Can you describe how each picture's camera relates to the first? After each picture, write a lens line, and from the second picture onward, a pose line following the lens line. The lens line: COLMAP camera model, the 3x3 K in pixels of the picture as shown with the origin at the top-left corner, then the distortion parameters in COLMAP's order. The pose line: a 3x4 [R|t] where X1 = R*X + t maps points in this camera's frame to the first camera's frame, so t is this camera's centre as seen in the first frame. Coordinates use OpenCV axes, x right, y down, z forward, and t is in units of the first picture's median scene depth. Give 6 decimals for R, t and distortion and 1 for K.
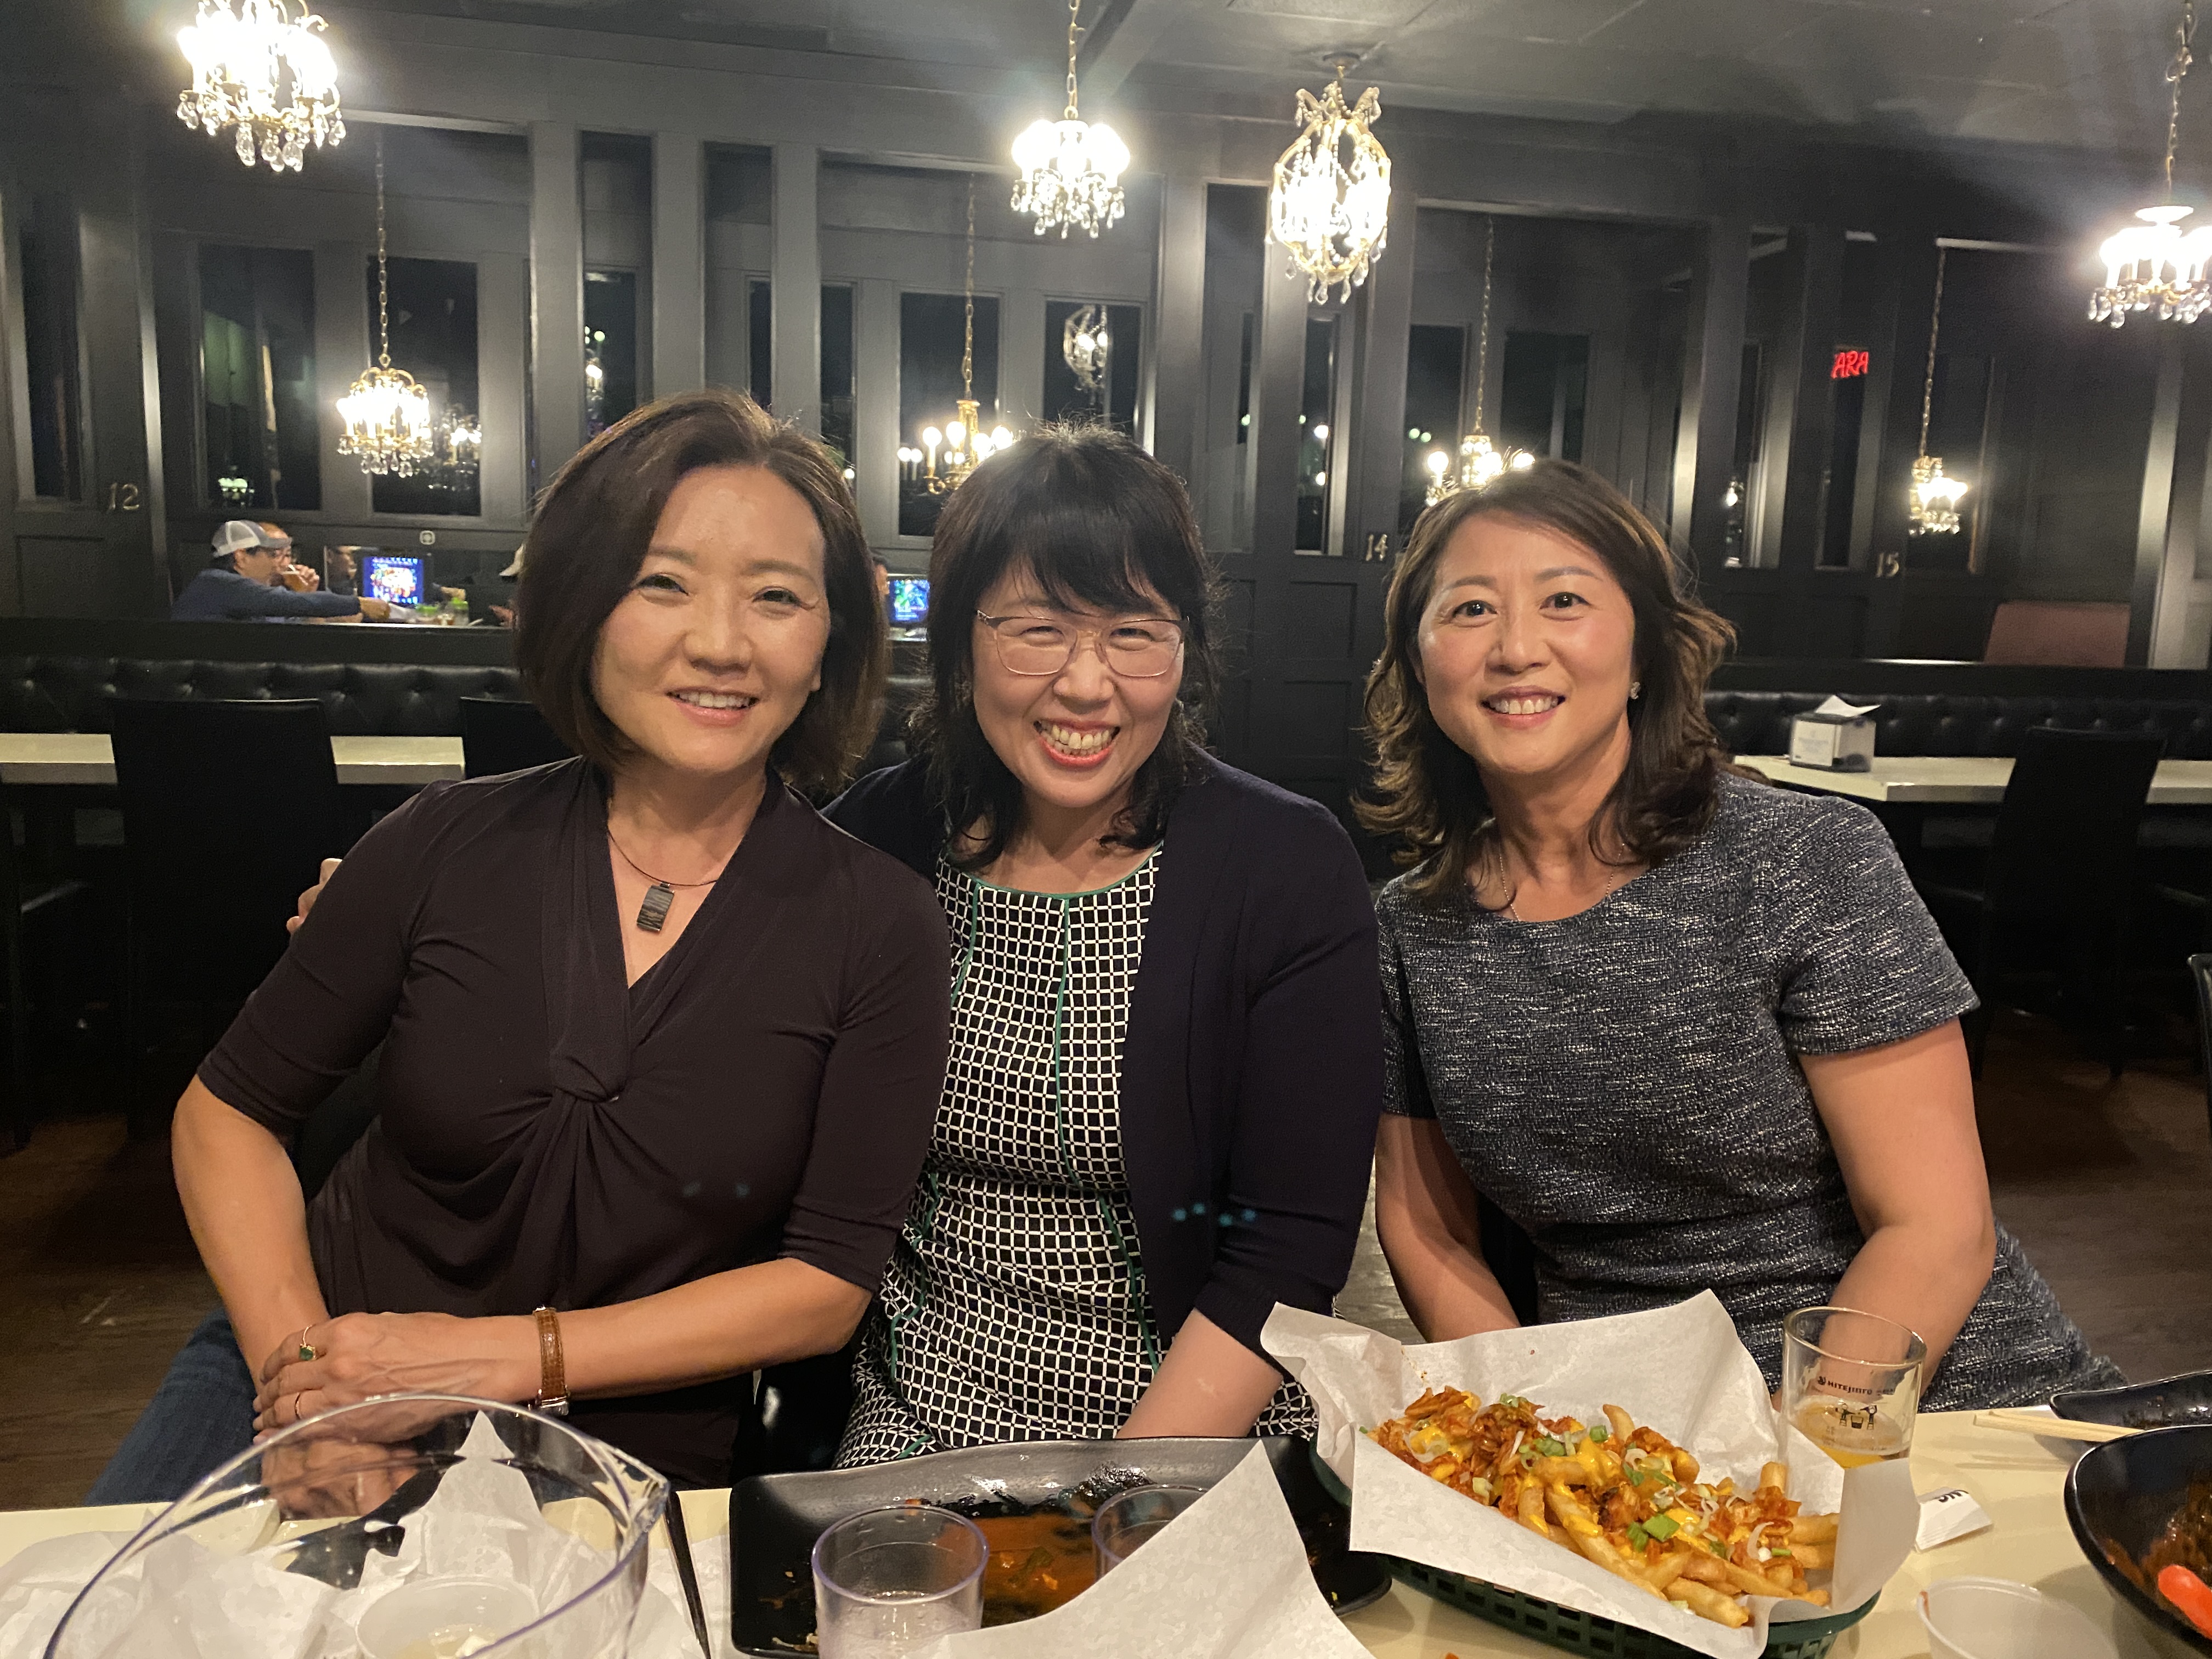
lens RADIAL K [[1747.5, 0, 1084.3], [0, 1747.5, 779.8], [0, 0, 1]] dist [0.014207, -0.021292]
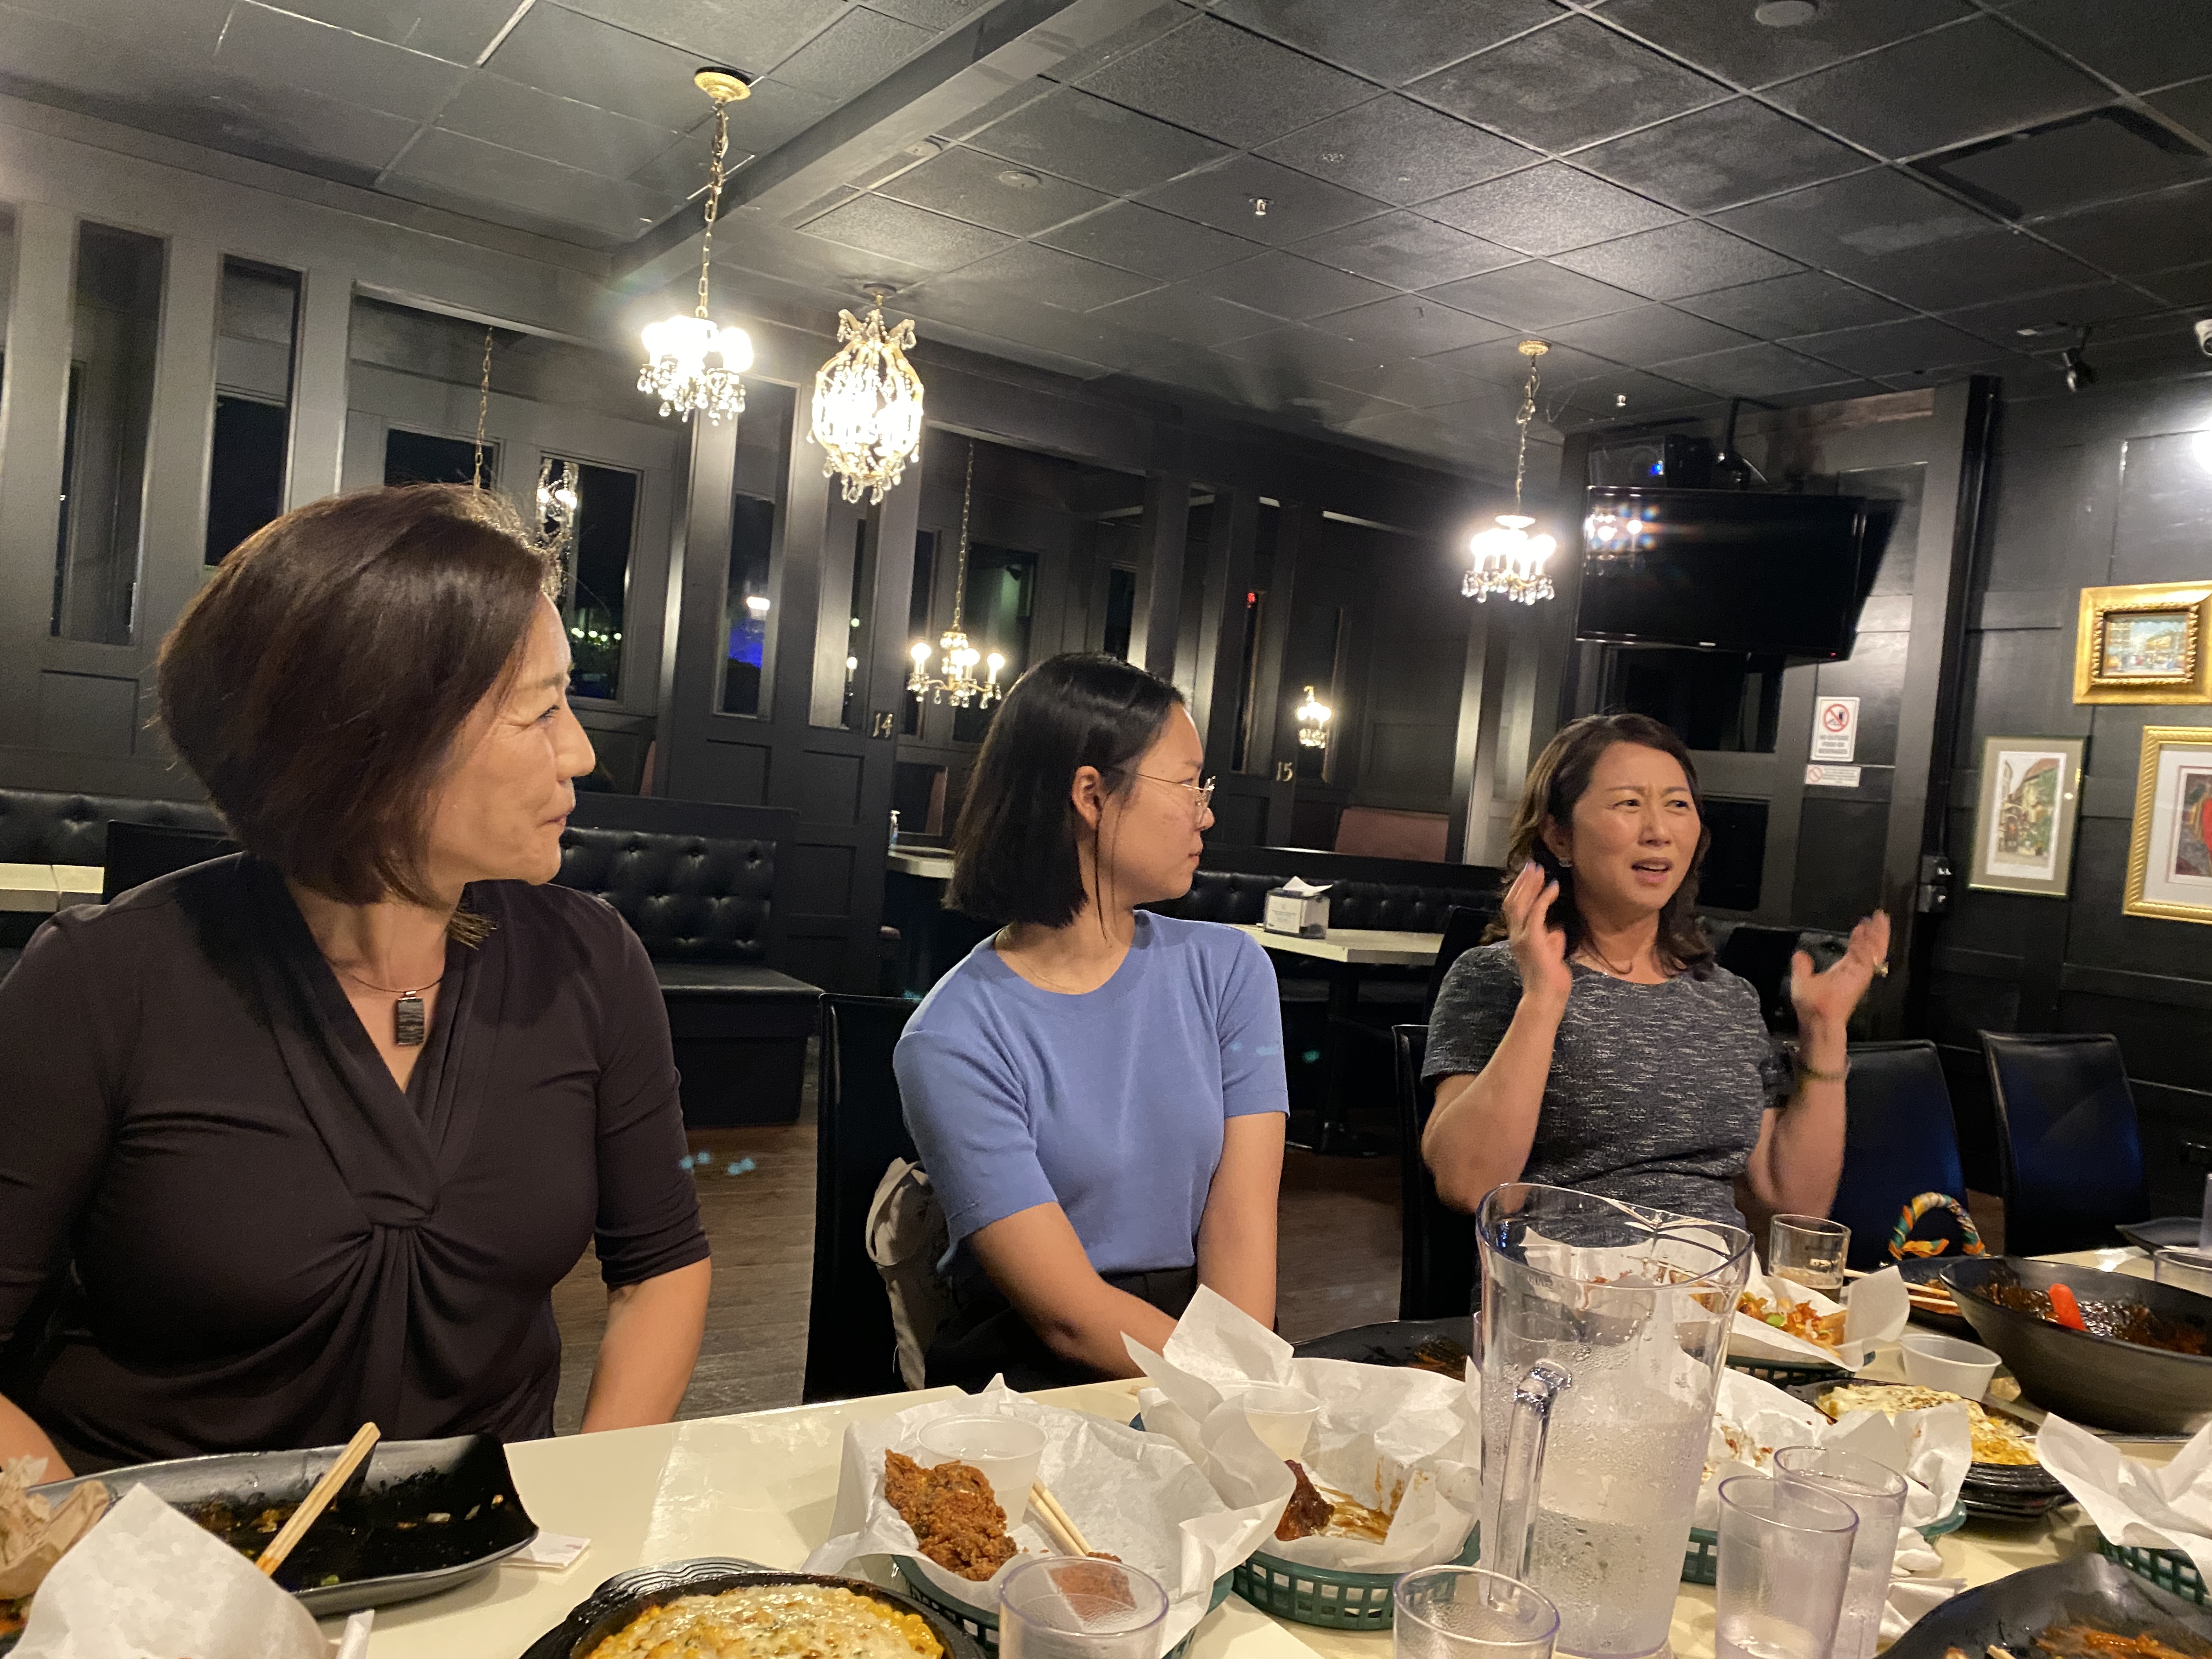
lens RADIAL K [[1747.5, 0, 1062.0], [0, 1747.5, 842.6], [0, 0, 1]] dist [0.014207, -0.021292]
pose [[0.922936, 0.050801, 0.381588, -0.155000], [-0.027726, 0.997452, -0.065731, 0.010716], [-0.383954, 0.050085, 0.921993, -0.056476]]
